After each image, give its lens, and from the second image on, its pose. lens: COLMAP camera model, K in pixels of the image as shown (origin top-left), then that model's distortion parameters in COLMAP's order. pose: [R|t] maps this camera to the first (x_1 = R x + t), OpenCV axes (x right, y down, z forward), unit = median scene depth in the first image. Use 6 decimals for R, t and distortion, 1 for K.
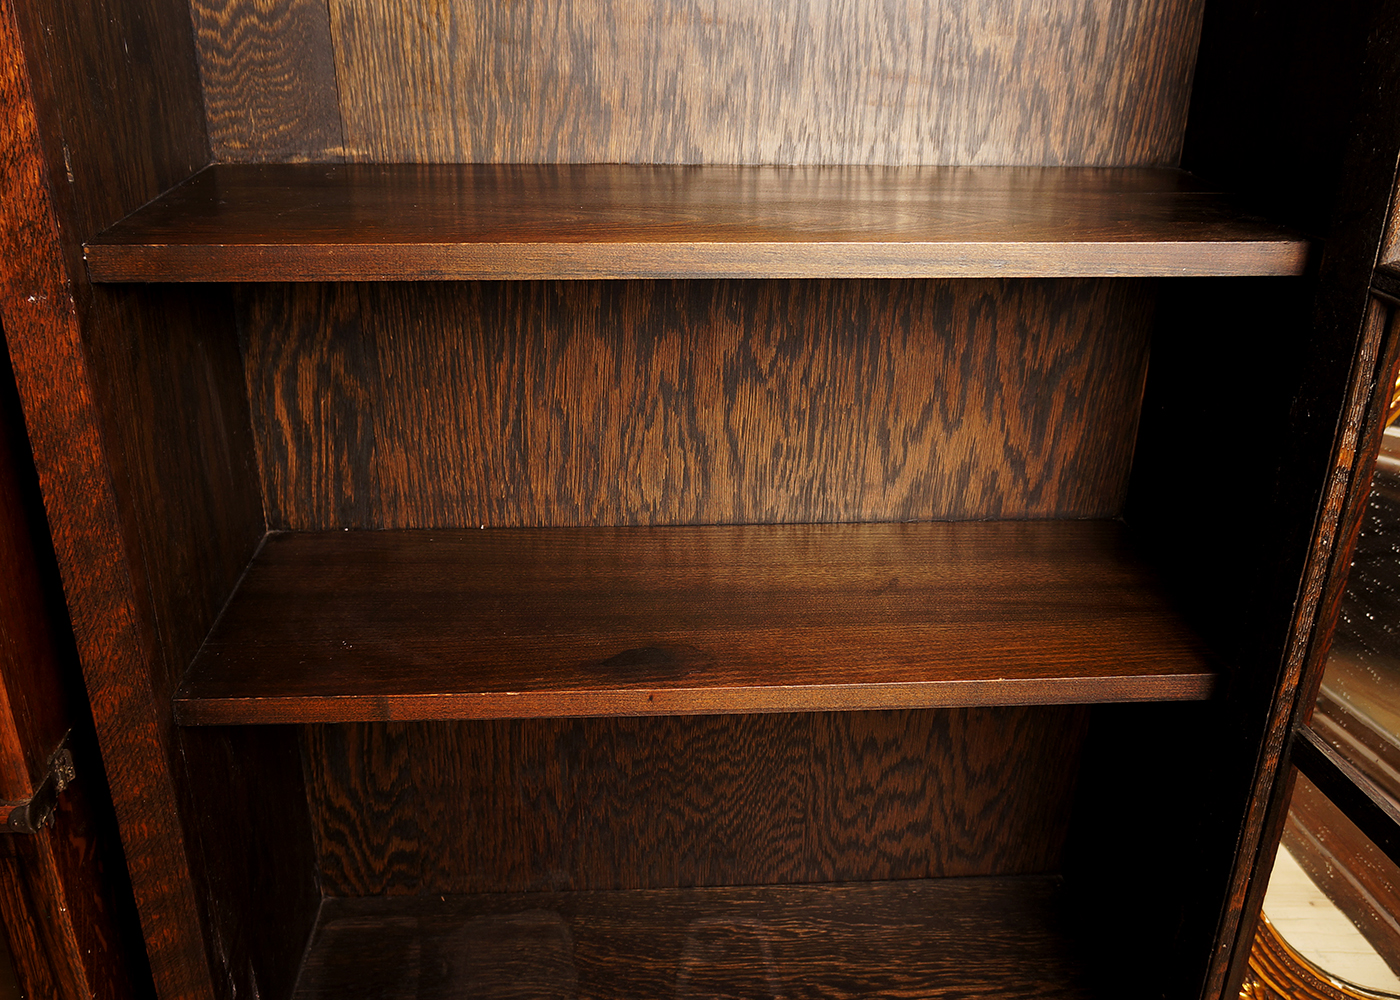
lens RADIAL K [[1280.0, 0, 719.2], [0, 1280.0, 490.8], [0, 0, 1]] dist [-0.020820, 0.000000]
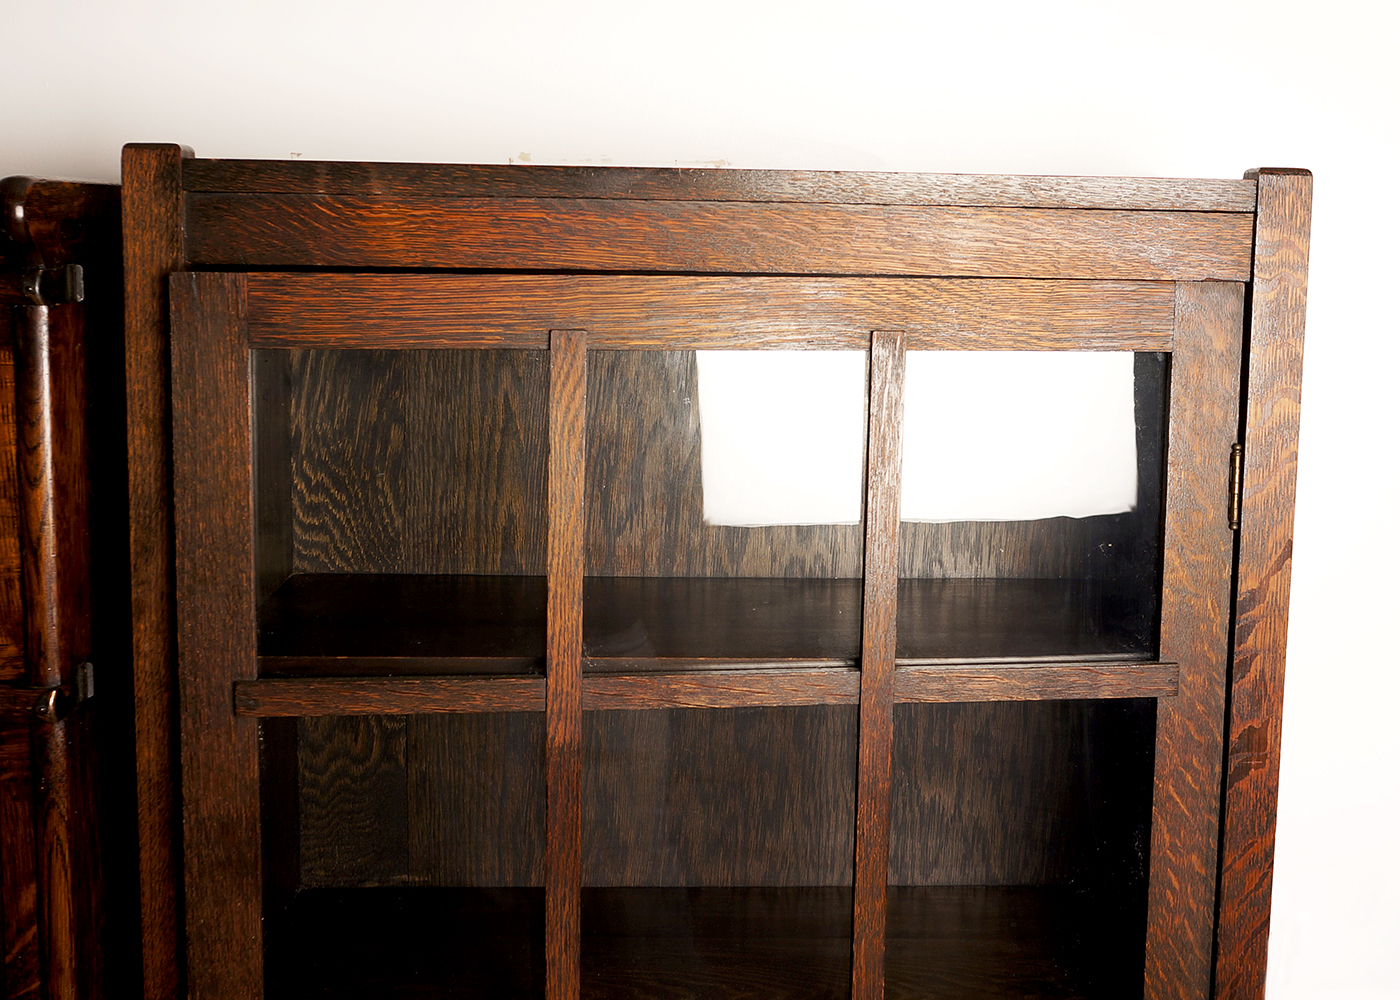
lens RADIAL K [[1446.6, 0, 742.8], [0, 1446.6, 395.3], [0, 0, 1]] dist [-0.016686, 0.000000]
pose [[0.999842, 0.007457, -0.016152, 0.040697], [-0.012184, 0.948606, -0.316225, -0.243429], [0.012964, 0.316372, 0.948547, -0.407008]]
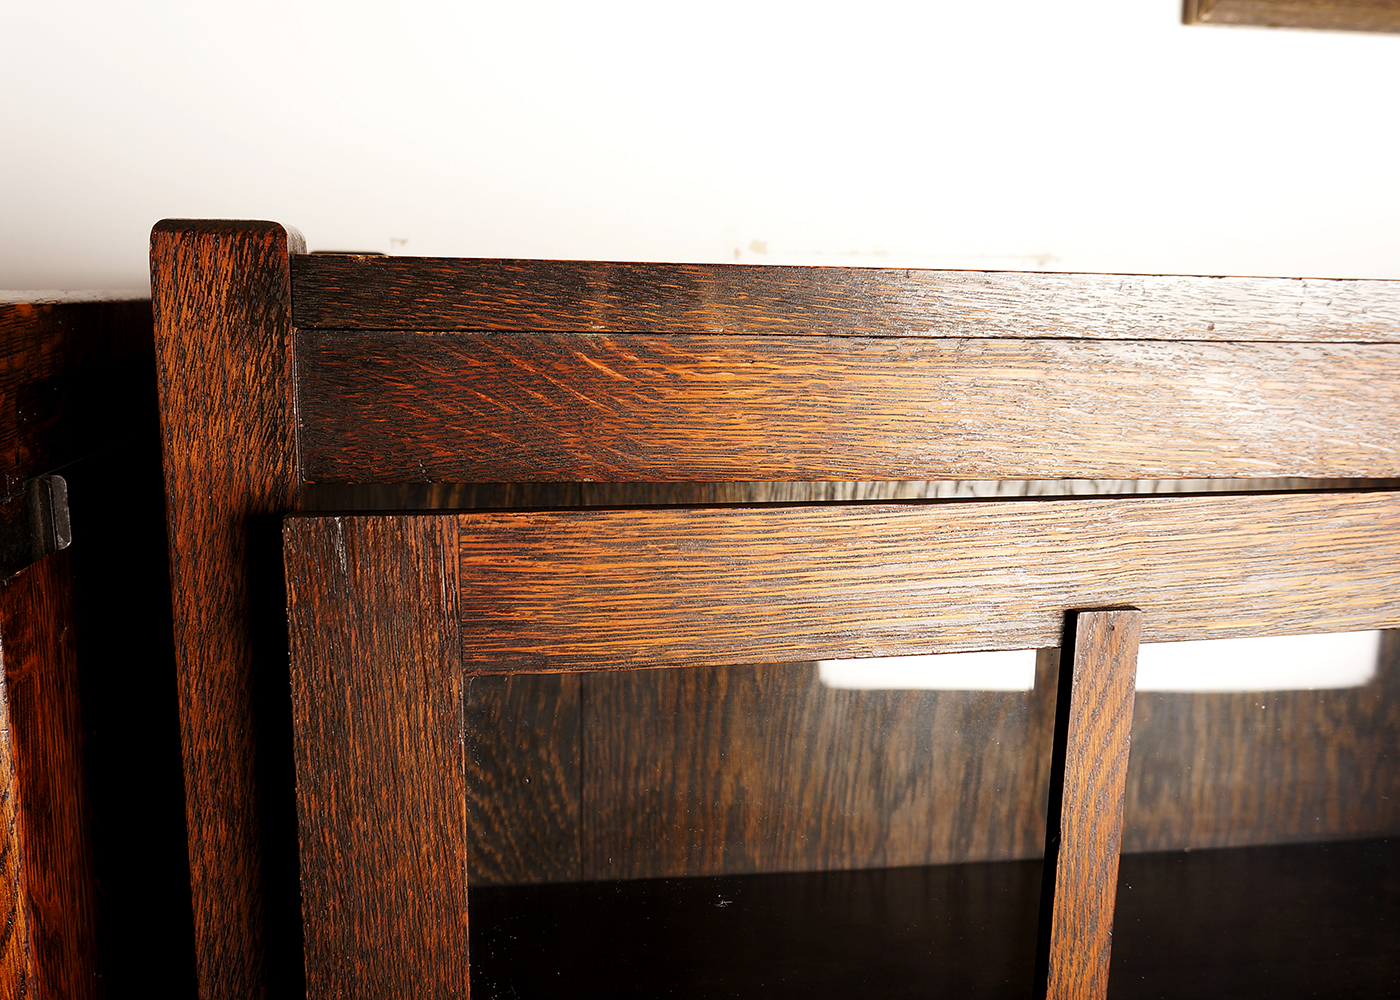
lens RADIAL K [[1197.7, 0, 720.9], [0, 1197.7, 528.9], [0, 0, 1]] dist [-0.036879, 0.041013]
pose [[0.996681, -0.010381, 0.080738, -0.234746], [0.029750, 0.969677, -0.242571, -0.507146], [-0.075771, 0.244168, 0.966768, 0.085893]]
